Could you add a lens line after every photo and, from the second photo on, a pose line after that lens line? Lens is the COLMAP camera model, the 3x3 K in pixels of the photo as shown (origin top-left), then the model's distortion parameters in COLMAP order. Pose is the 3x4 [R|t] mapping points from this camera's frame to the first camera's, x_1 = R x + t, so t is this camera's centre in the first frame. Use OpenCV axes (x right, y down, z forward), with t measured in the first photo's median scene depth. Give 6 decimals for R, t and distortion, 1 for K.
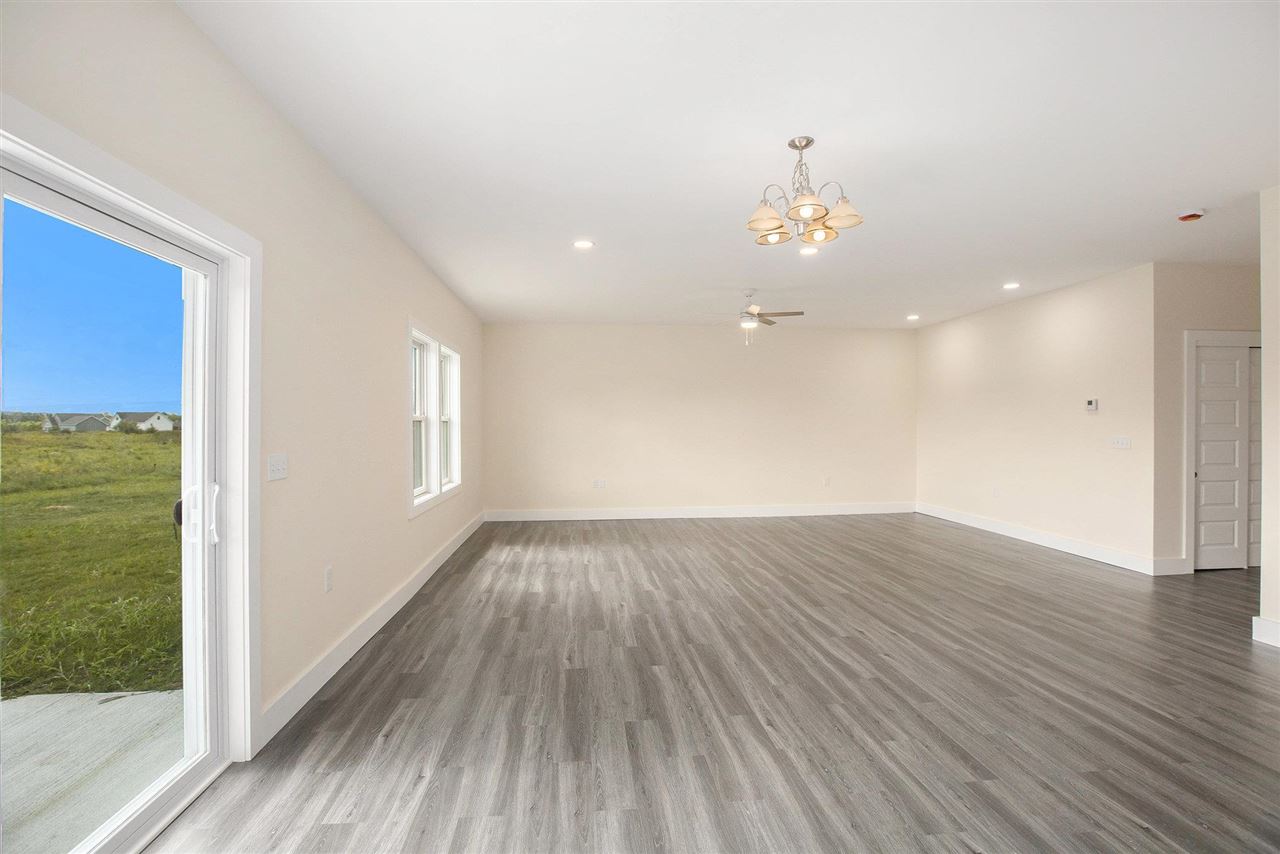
lens RADIAL K [[589.9, 0, 630.4], [0, 589.9, 427.3], [0, 0, 1]] dist [-0.038090, 0.001344]
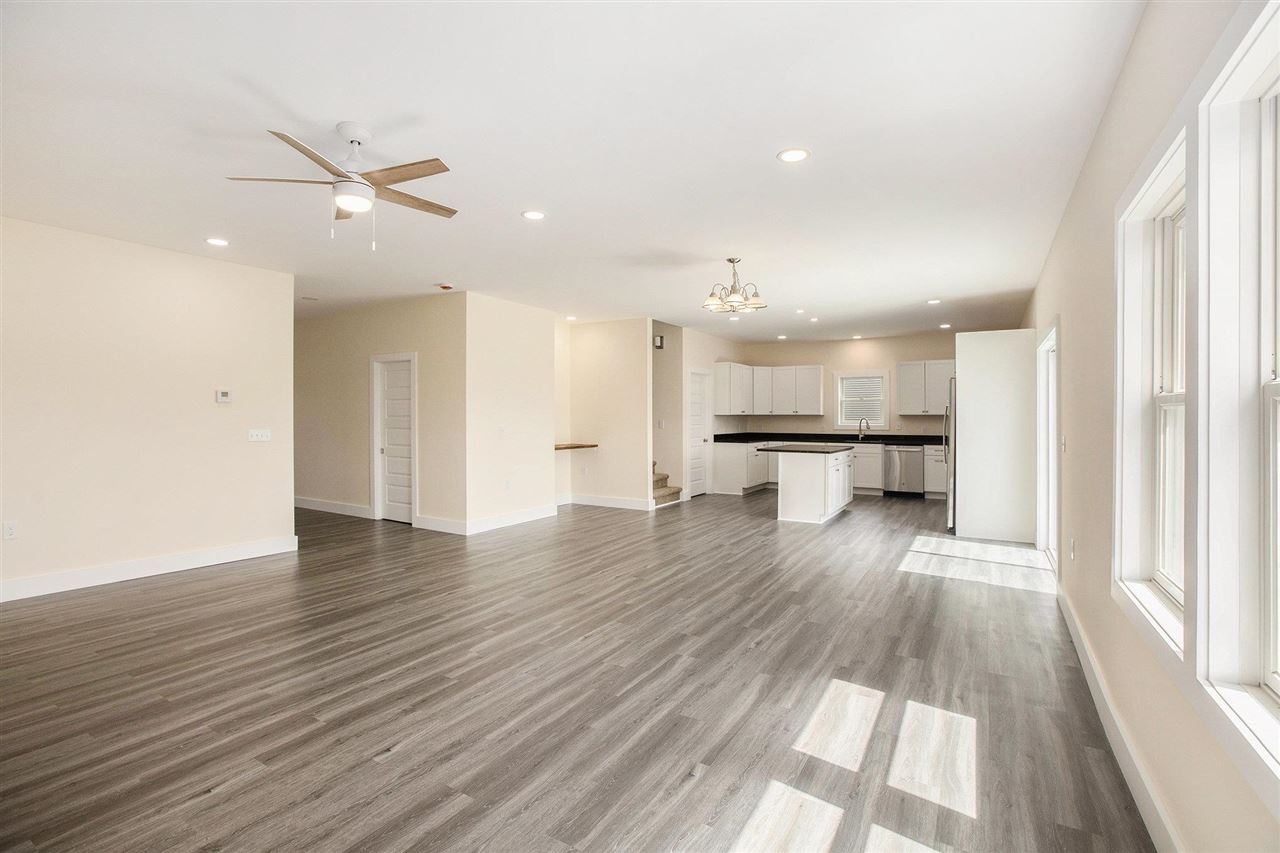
lens RADIAL K [[589.9, 0, 637.9], [0, 589.9, 416.2], [0, 0, 1]] dist [-0.038090, 0.001344]
pose [[-0.811134, 0.005857, 0.584831, -0.374314], [0.003379, 0.999980, -0.005329, 0.001468], [-0.584850, -0.002346, -0.811138, 1.877550]]
